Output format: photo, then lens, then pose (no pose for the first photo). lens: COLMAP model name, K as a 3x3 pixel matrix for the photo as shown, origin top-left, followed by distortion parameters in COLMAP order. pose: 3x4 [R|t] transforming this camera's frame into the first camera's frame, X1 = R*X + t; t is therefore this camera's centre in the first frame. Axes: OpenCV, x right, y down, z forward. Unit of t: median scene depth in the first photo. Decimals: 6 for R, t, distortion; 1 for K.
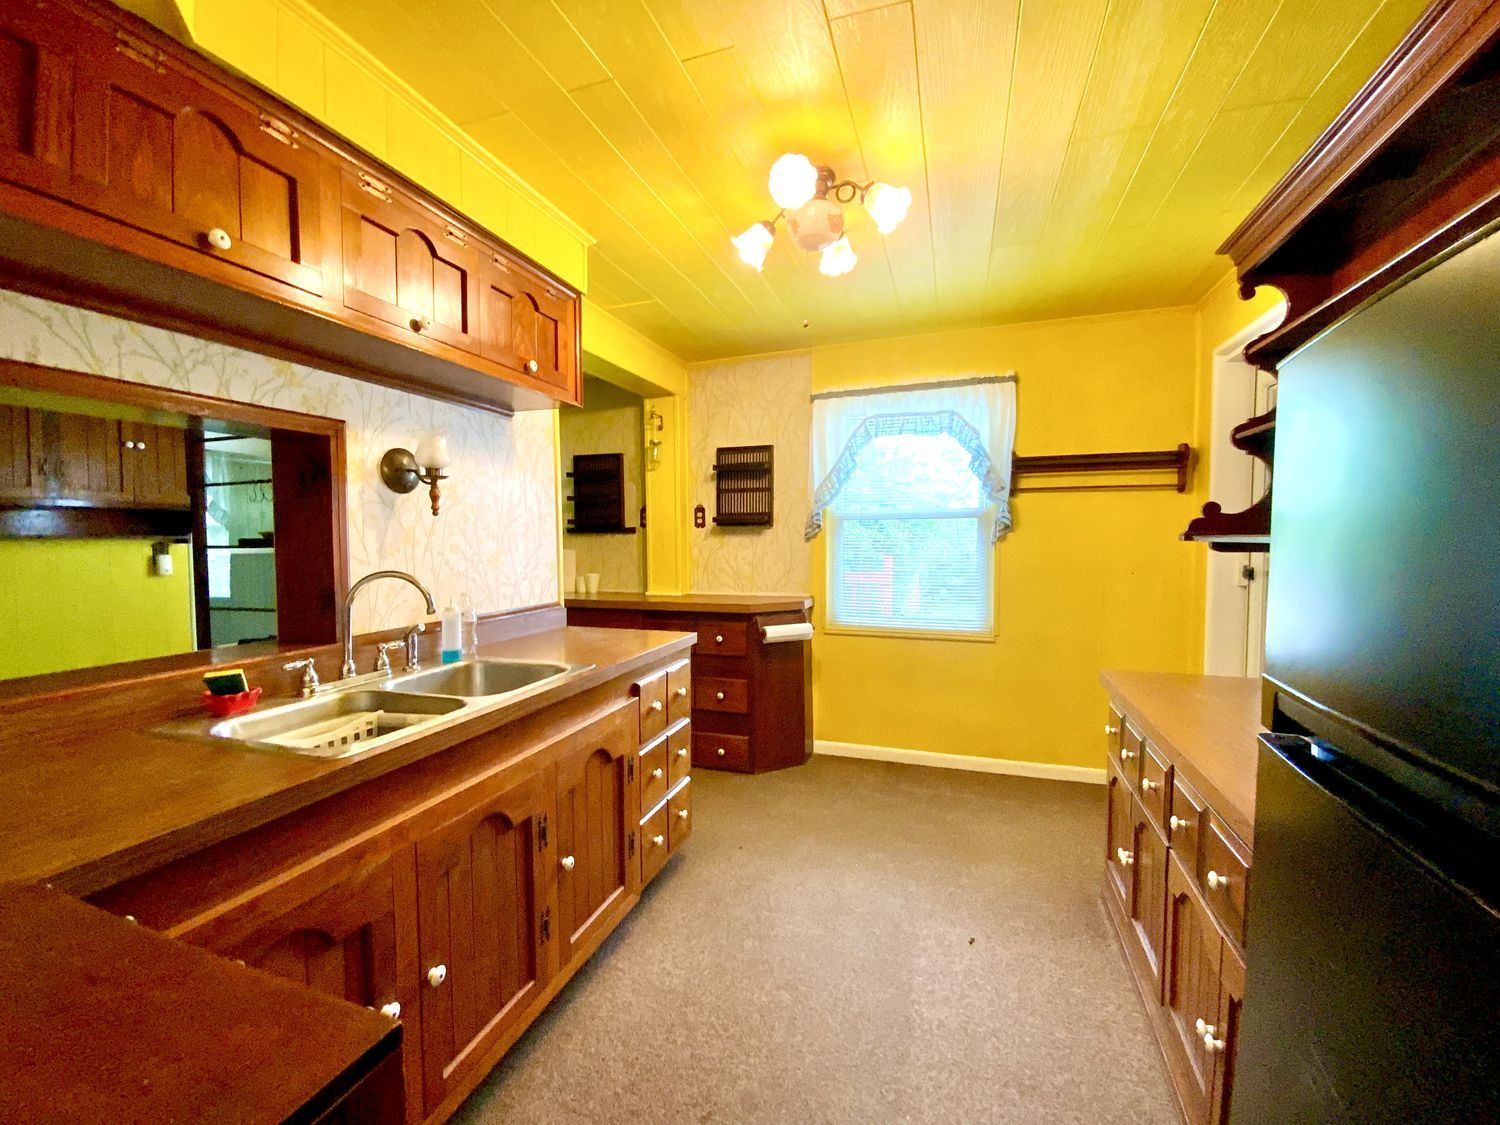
lens RADIAL K [[615.7, 0, 756.2], [0, 615.7, 566.1], [0, 0, 1]] dist [0.002245, -0.000255]
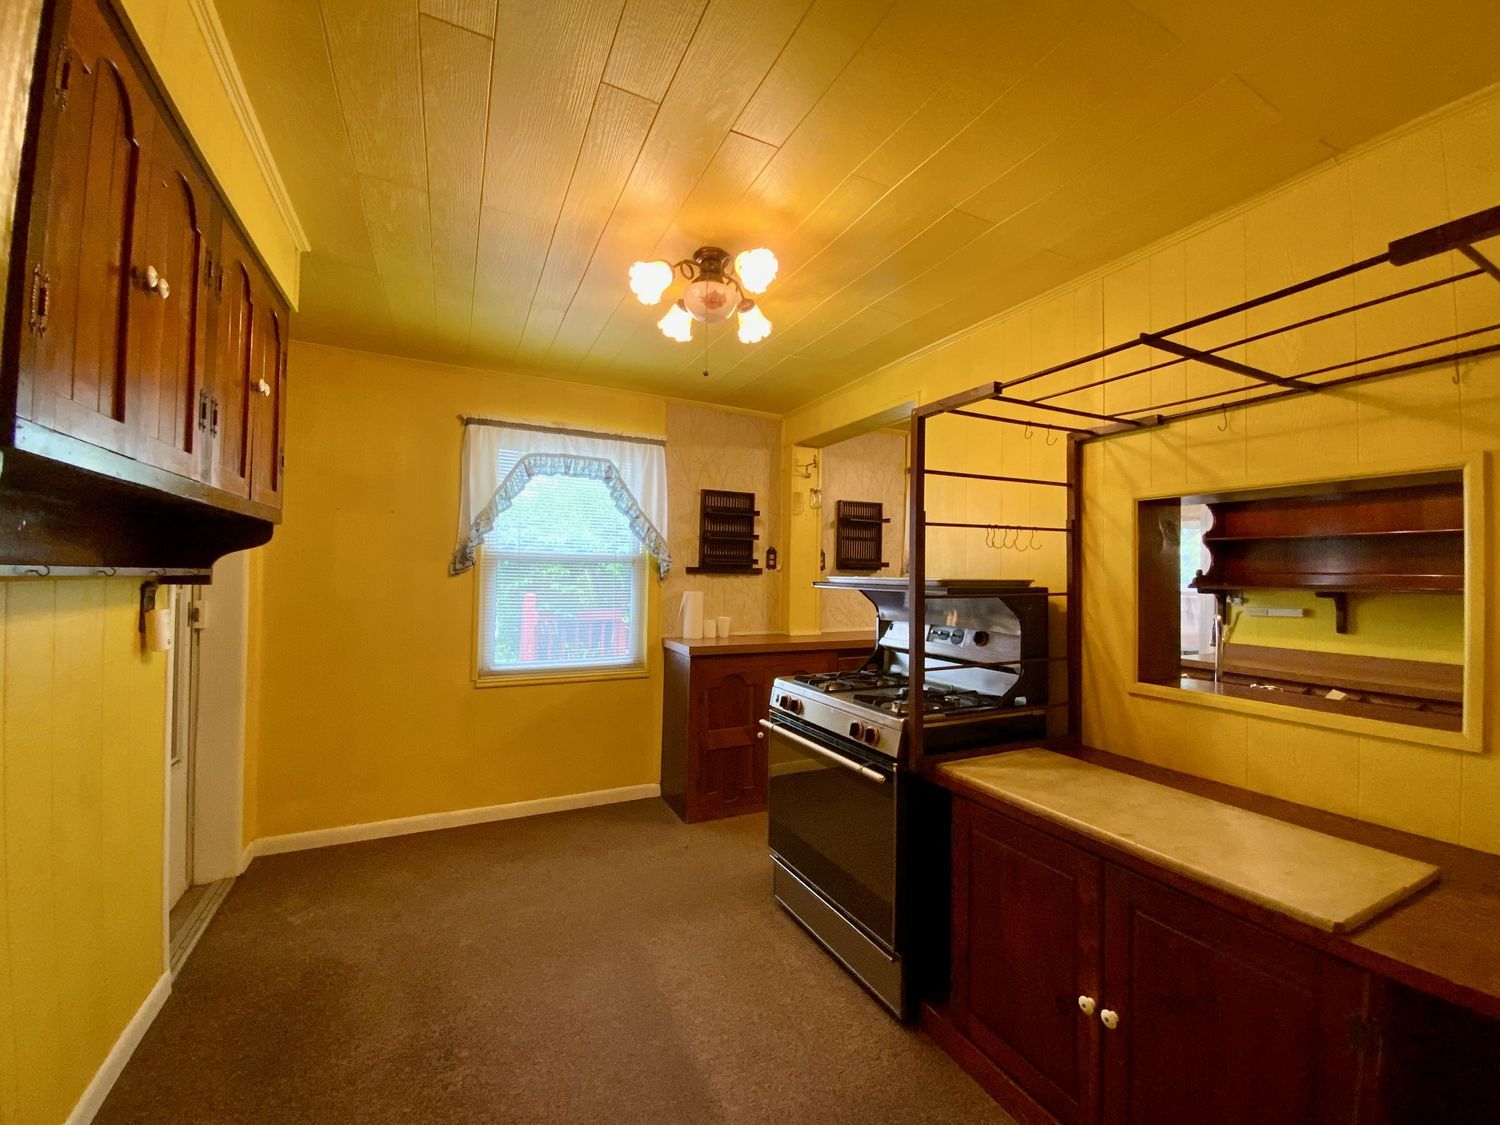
lens RADIAL K [[615.7, 0, 758.4], [0, 615.7, 559.7], [0, 0, 1]] dist [0.002245, -0.000255]
pose [[0.696618, 0.030664, 0.716787, -0.915297], [0.022965, 0.997621, -0.064997, -0.012428], [-0.717075, 0.061739, 0.694257, 0.313864]]
